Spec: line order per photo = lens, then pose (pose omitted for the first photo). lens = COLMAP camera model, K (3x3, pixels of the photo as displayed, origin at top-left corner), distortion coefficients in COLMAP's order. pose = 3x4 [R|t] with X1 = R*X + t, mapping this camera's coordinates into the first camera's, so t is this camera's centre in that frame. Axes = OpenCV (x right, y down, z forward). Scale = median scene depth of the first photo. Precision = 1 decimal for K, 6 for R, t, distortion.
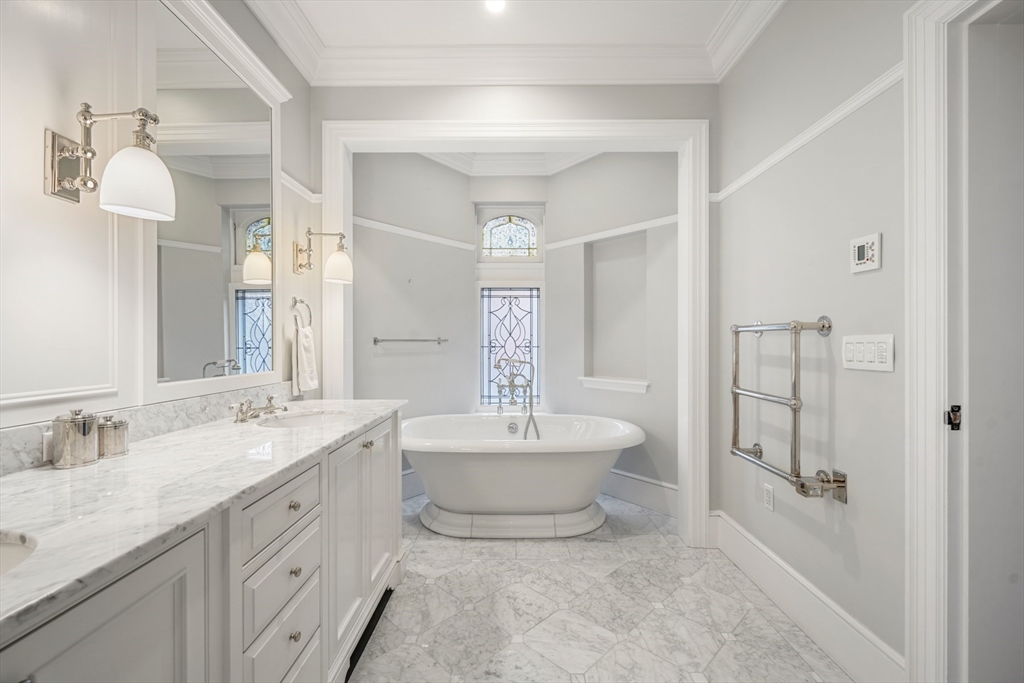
lens RADIAL K [[438.0, 0, 513.4], [0, 438.0, 342.7], [0, 0, 1]] dist [-0.002237, -0.000310]
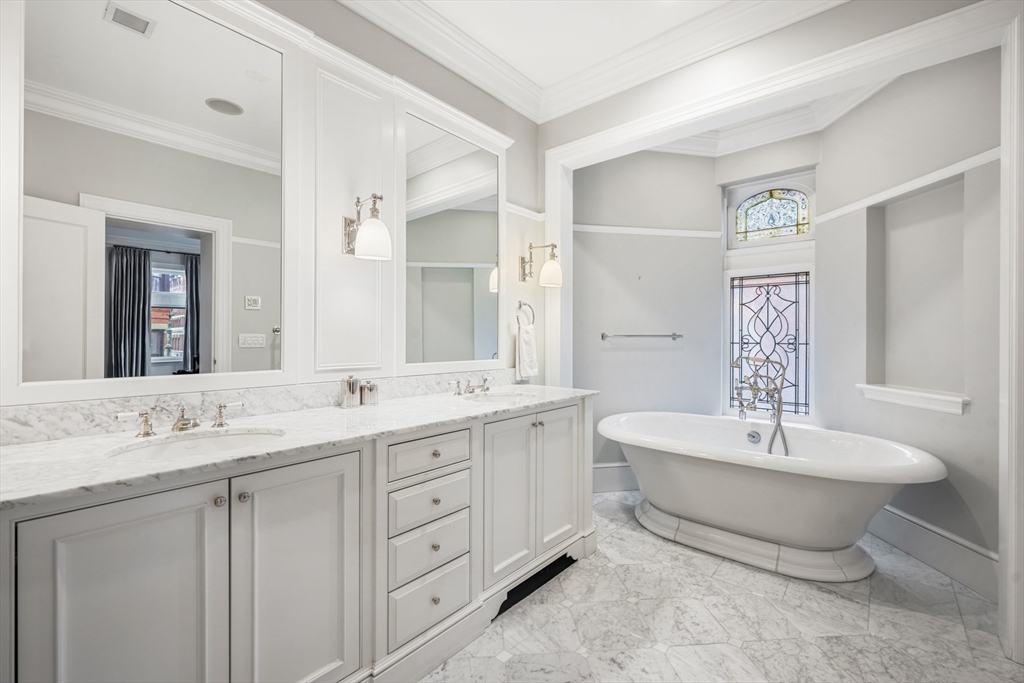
lens RADIAL K [[438.0, 0, 517.0], [0, 438.0, 338.7], [0, 0, 1]] dist [-0.002237, -0.000310]
pose [[0.759234, 0.005488, -0.650795, 0.290743], [-0.004722, 0.999985, 0.002924, -0.000670], [0.650801, 0.000853, 0.759248, 0.049425]]
